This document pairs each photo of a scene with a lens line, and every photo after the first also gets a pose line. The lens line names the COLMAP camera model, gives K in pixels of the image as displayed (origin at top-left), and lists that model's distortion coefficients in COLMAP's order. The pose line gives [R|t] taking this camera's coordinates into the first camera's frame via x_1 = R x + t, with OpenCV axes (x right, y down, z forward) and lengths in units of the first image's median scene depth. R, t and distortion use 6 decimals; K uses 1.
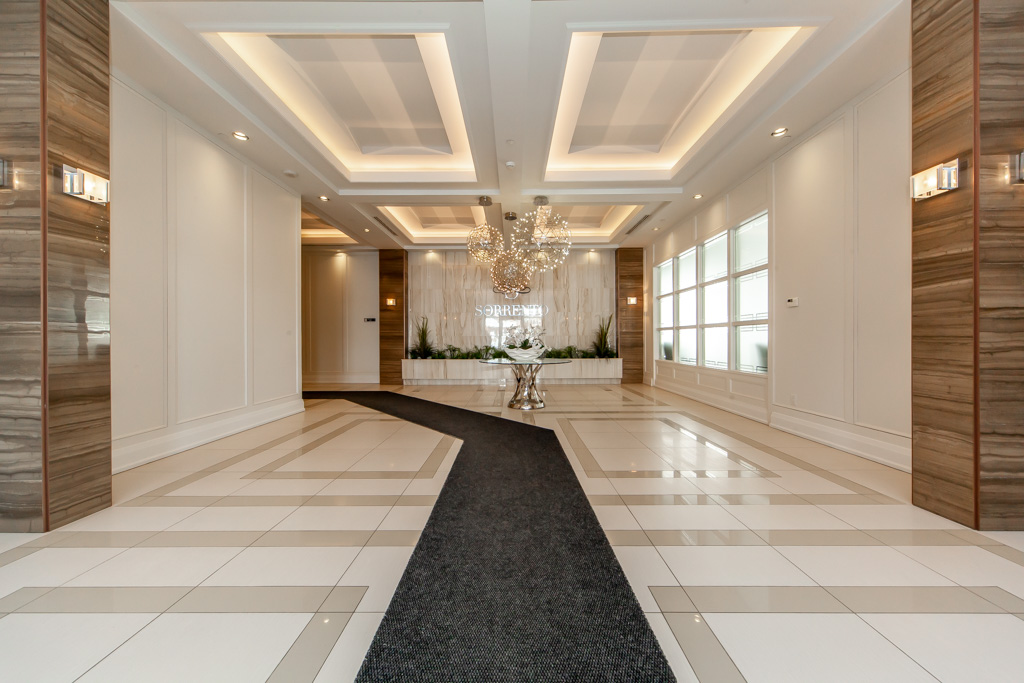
lens RADIAL K [[357.8, 0, 513.5], [0, 357.8, 341.8], [0, 0, 1]] dist [0.003950, -0.000737]
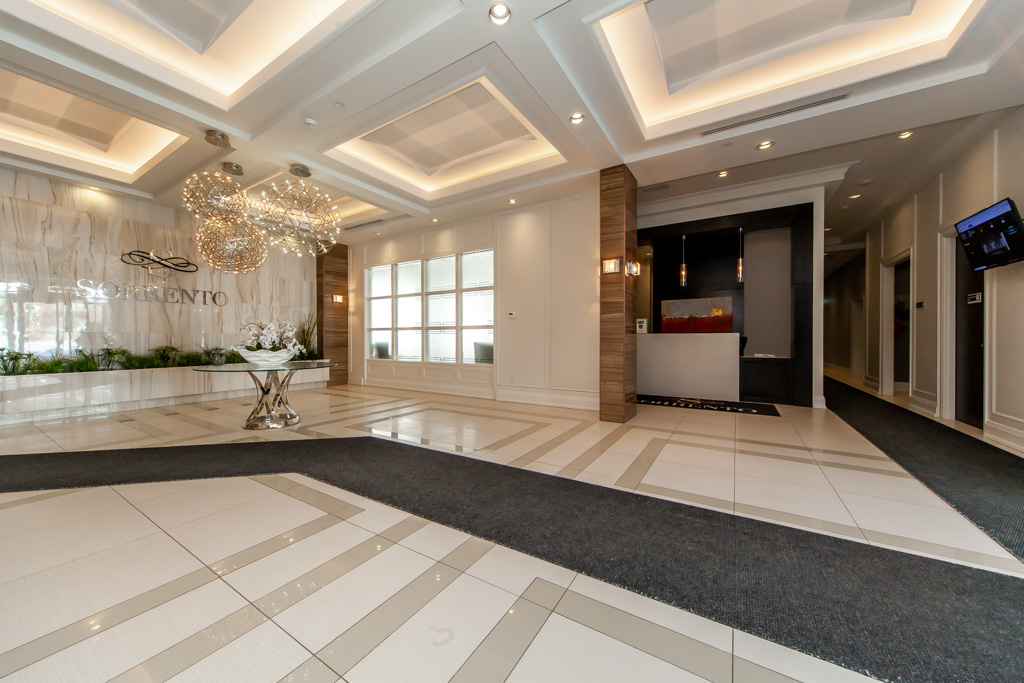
lens RADIAL K [[357.8, 0, 518.9], [0, 357.8, 340.7], [0, 0, 1]] dist [0.003950, -0.000737]
pose [[0.519751, 0.001407, 0.854316, -0.362899], [0.001438, 0.999996, -0.002522, 0.000986], [-0.854316, 0.002539, 0.519747, 0.139970]]
